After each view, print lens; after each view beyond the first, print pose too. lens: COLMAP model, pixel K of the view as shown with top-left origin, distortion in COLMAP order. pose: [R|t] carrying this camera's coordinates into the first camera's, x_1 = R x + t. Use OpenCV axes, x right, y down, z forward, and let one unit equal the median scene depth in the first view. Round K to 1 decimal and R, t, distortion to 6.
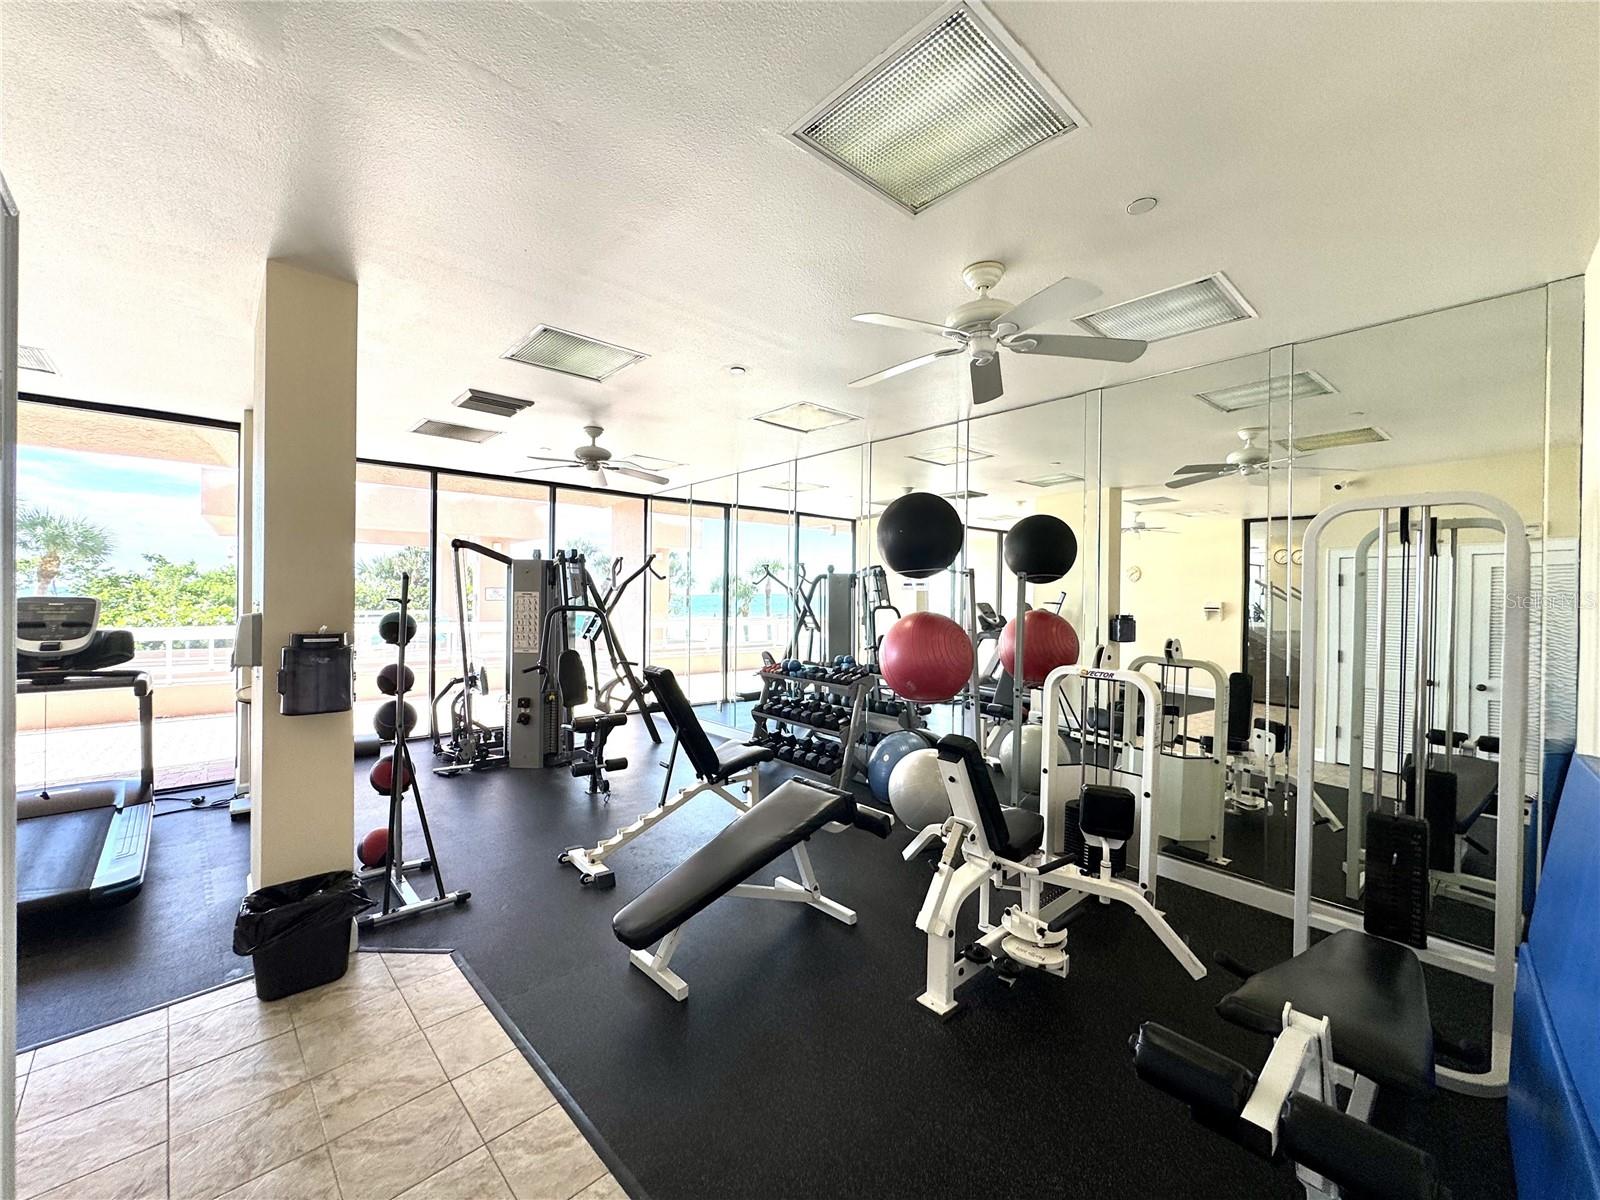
lens RADIAL K [[646.6, 0, 799.0], [0, 646.6, 601.3], [0, 0, 1]] dist [-0.001447, -0.000146]
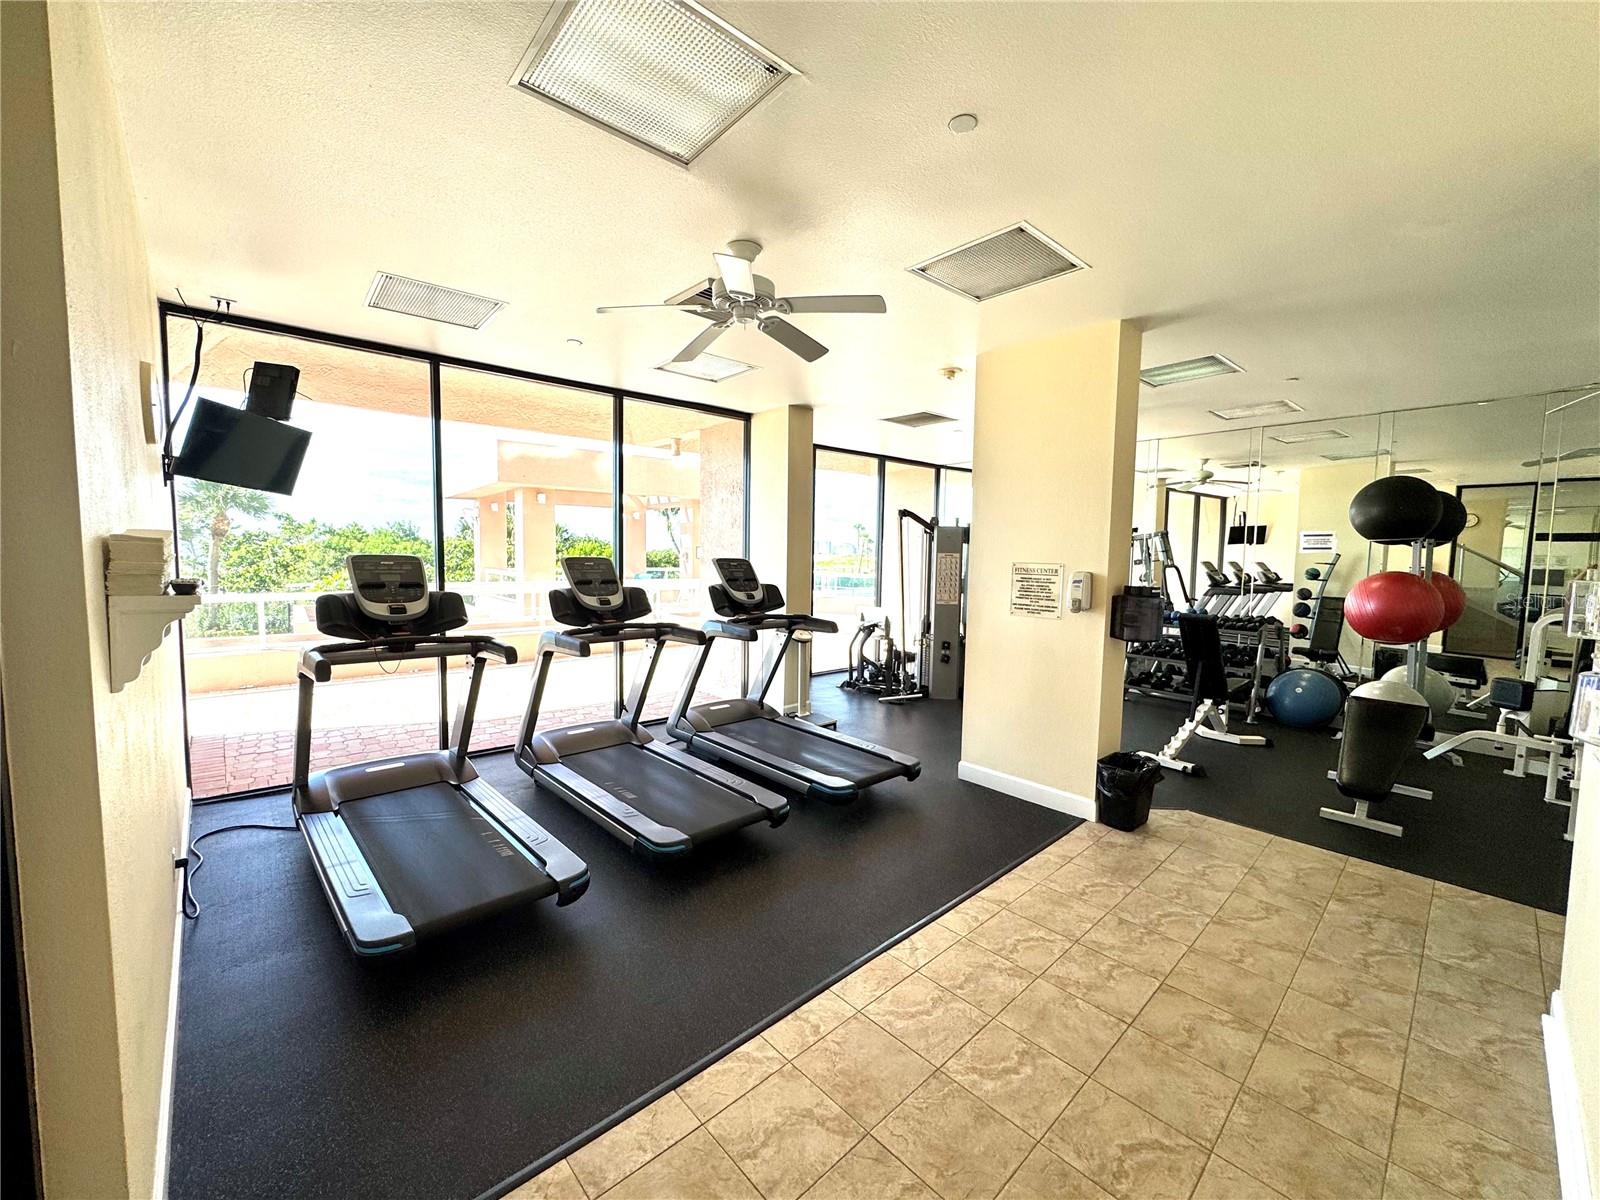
lens RADIAL K [[646.6, 0, 799.0], [0, 646.6, 601.3], [0, 0, 1]] dist [-0.001447, -0.000146]
pose [[0.999969, -0.004849, 0.006144, -0.696543], [0.004490, 0.998357, 0.057126, 0.004368], [-0.006411, -0.057097, 0.998348, -0.189754]]
